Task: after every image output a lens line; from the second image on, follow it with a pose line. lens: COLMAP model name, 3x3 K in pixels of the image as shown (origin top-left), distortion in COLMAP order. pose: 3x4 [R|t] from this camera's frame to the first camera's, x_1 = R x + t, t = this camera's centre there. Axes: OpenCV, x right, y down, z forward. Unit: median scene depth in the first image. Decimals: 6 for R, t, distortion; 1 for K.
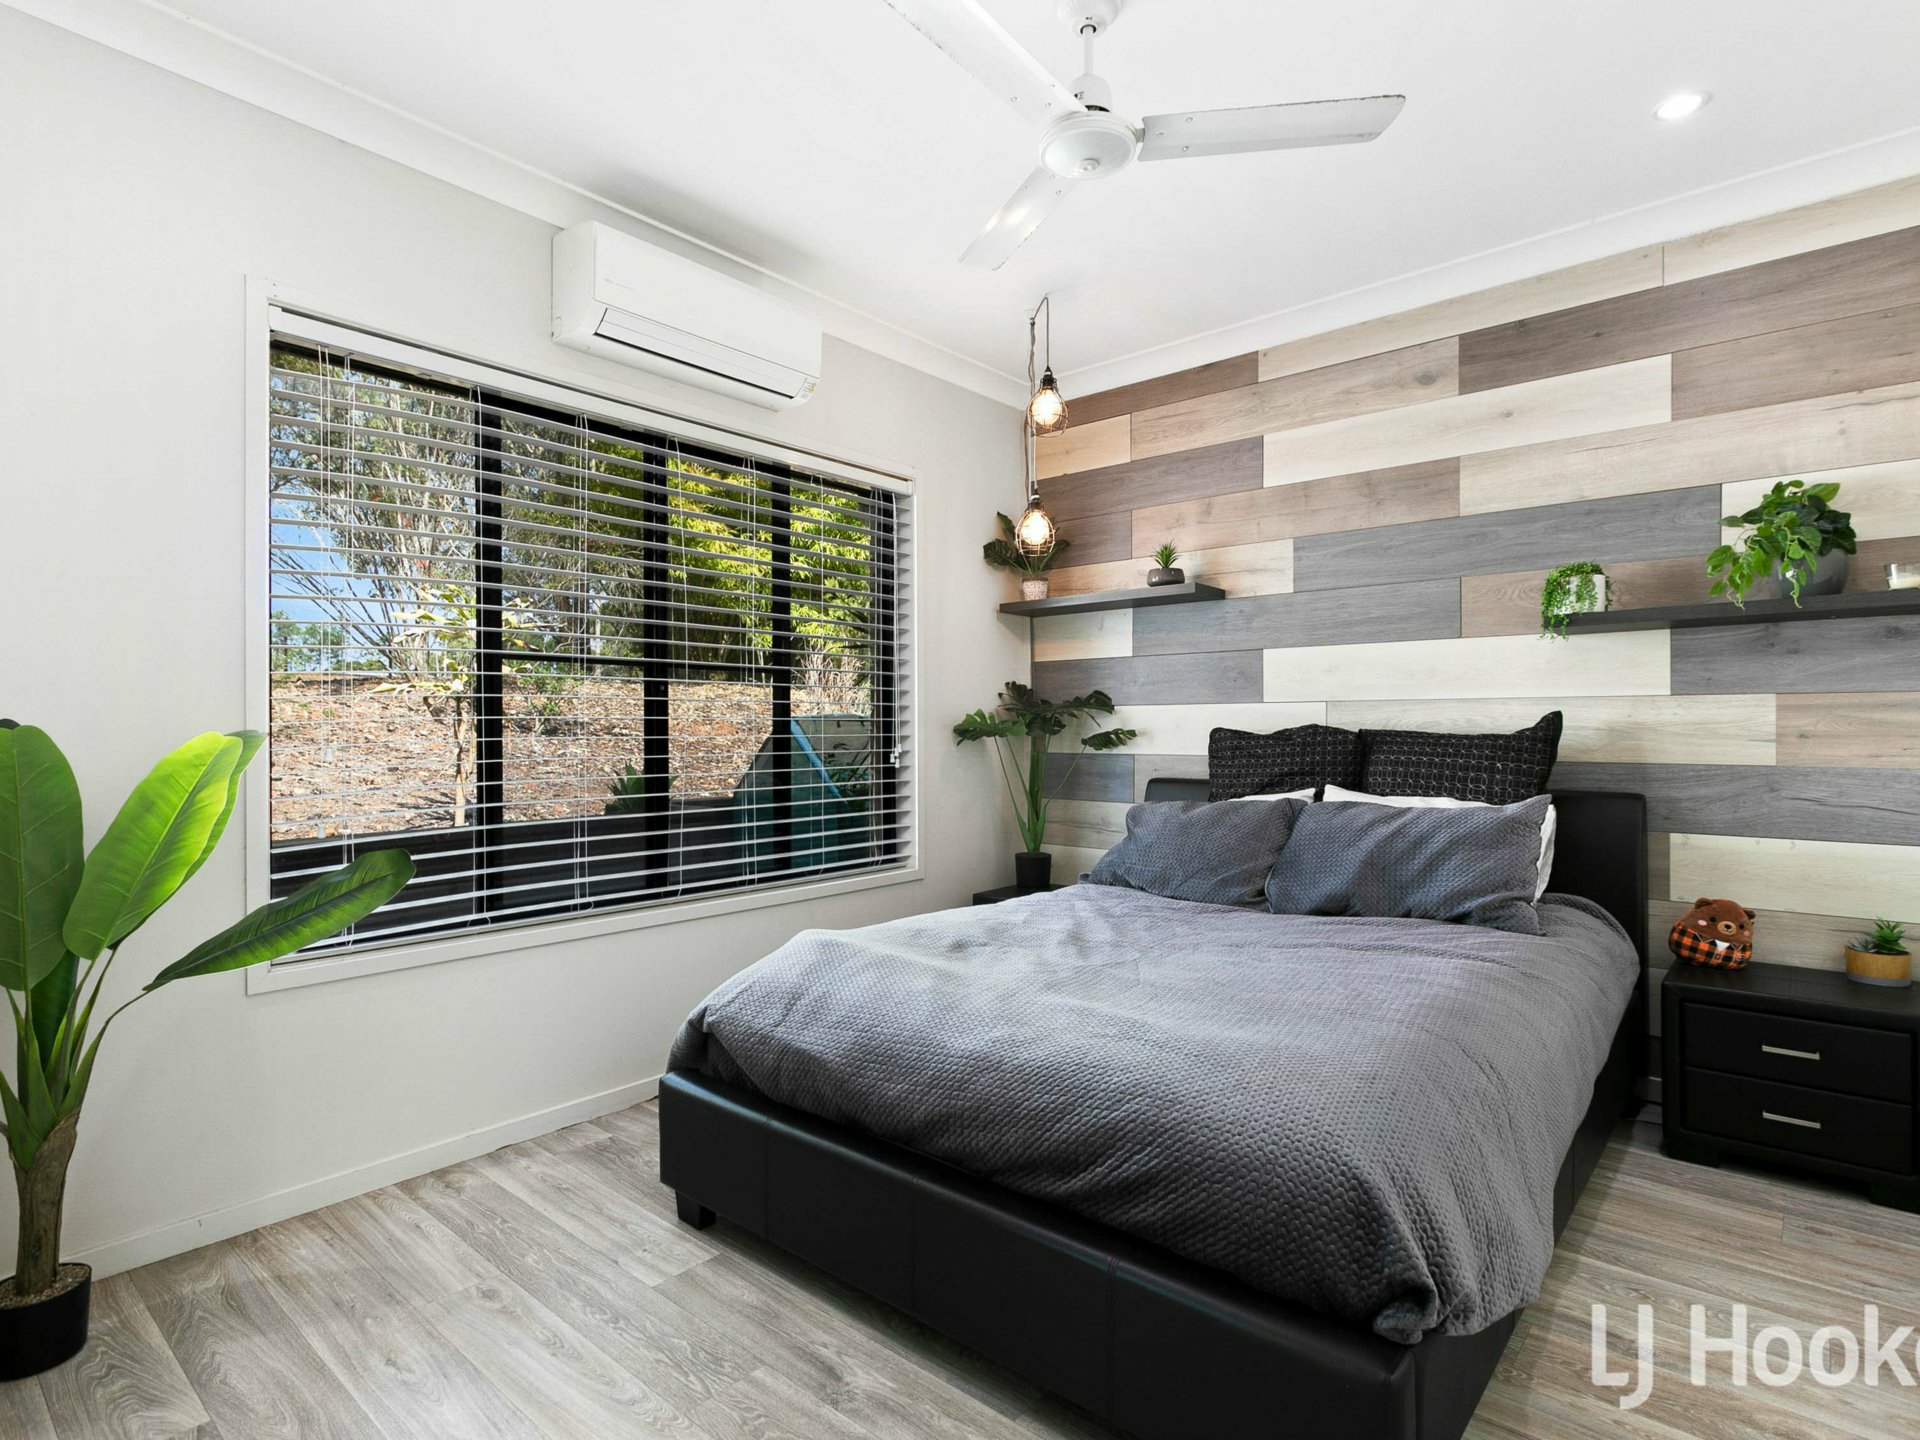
lens RADIAL K [[976.8, 0, 961.4], [0, 976.8, 729.0], [0, 0, 1]] dist [-0.024646, 0.001151]
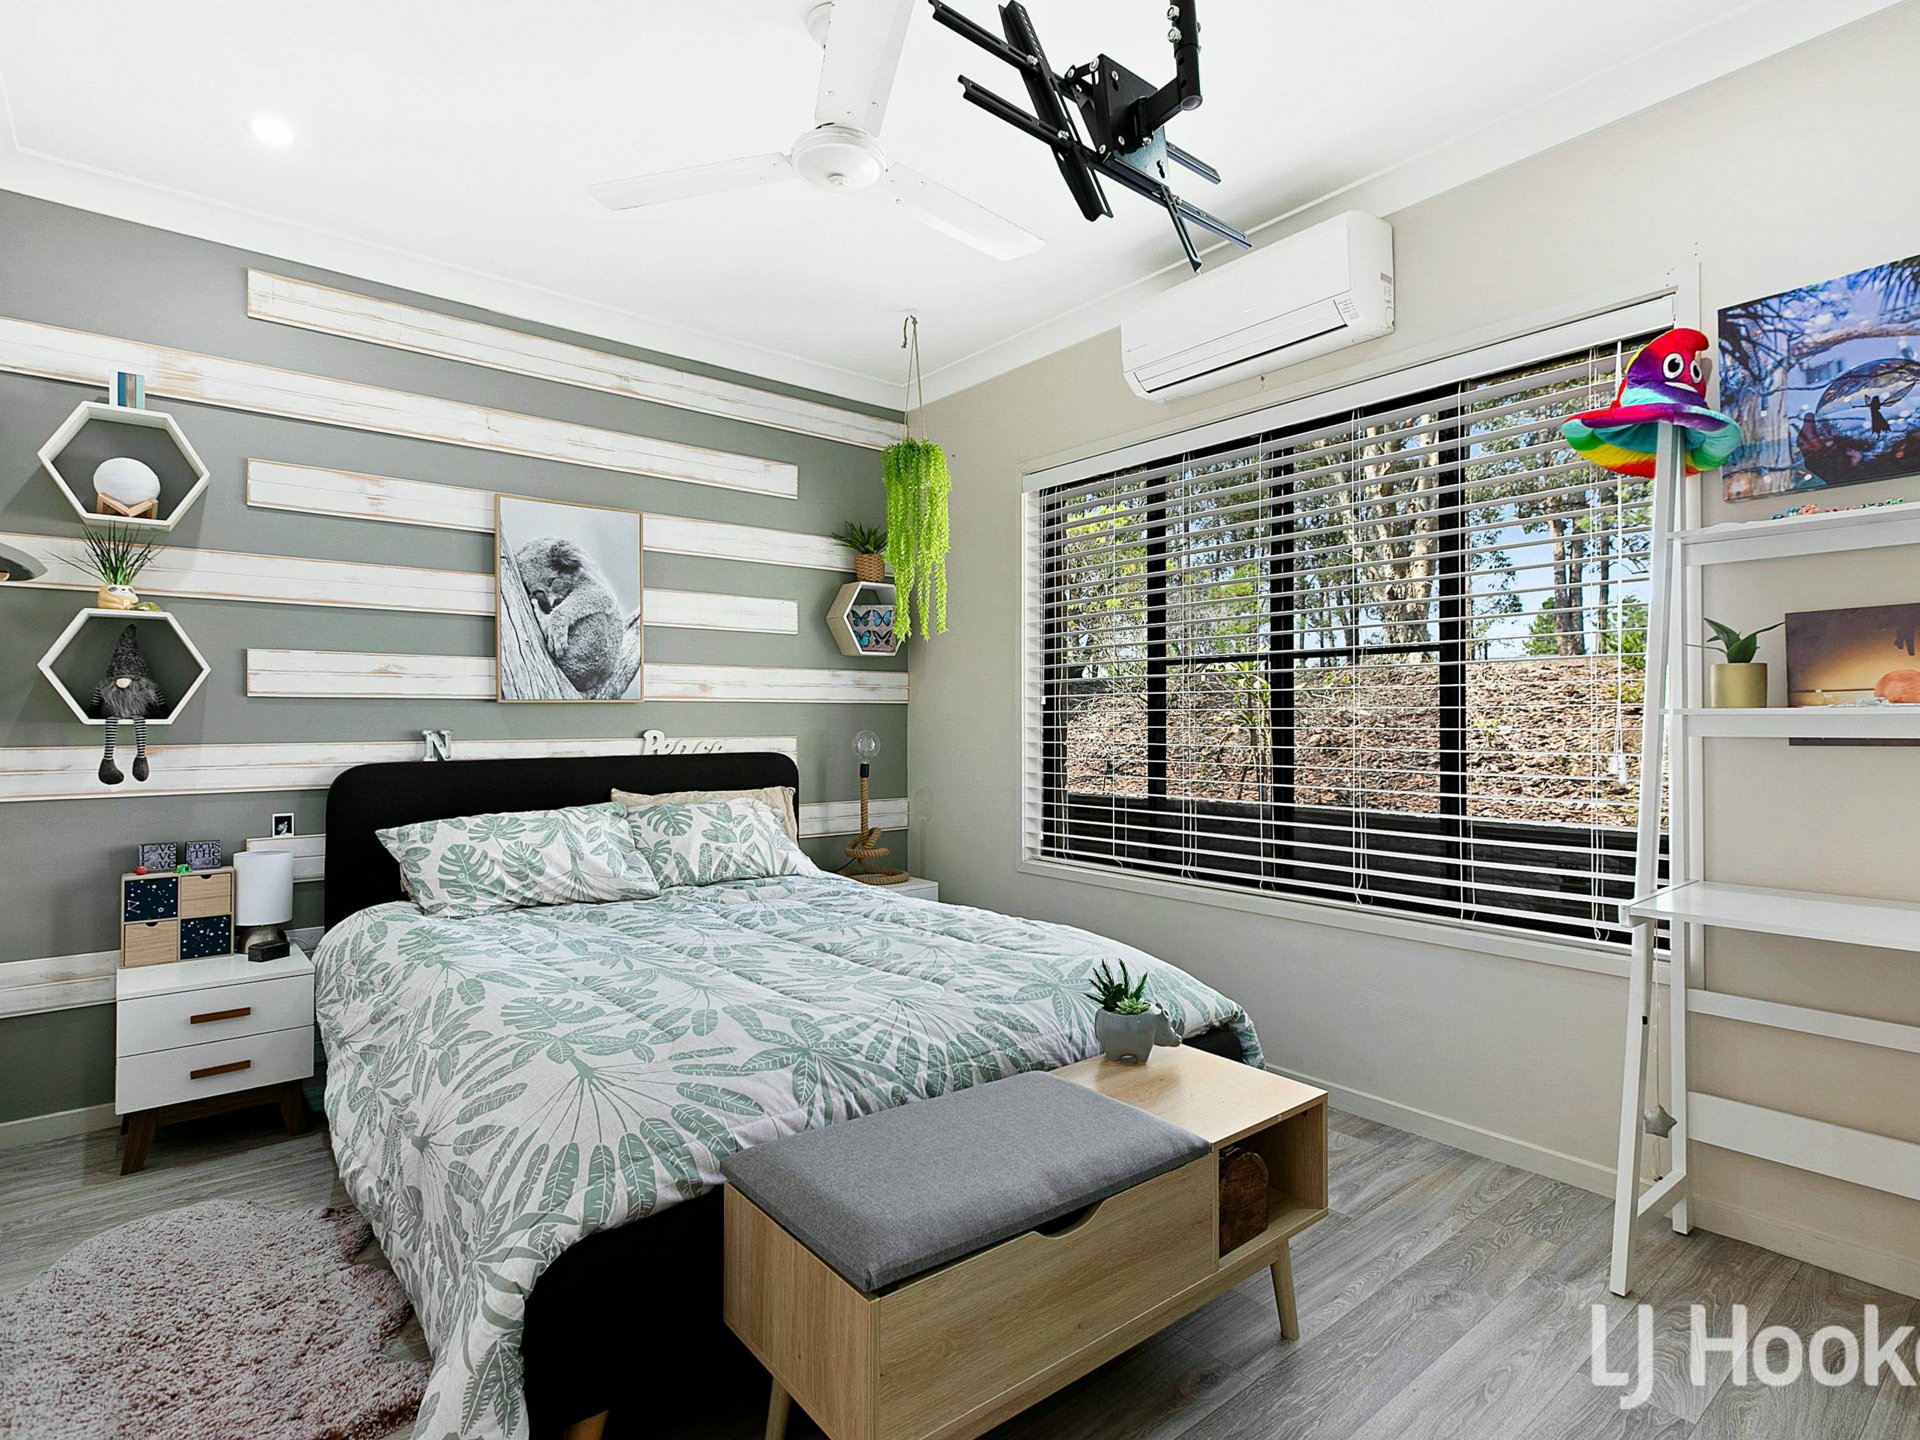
lens RADIAL K [[976.8, 0, 961.4], [0, 976.8, 713.0], [0, 0, 1]] dist [-0.024646, 0.001151]
pose [[-0.178788, -0.001589, -0.983886, 0.710101], [0.000467, 0.999998, -0.001700, -0.005810], [0.983887, -0.000763, -0.178787, 0.827811]]
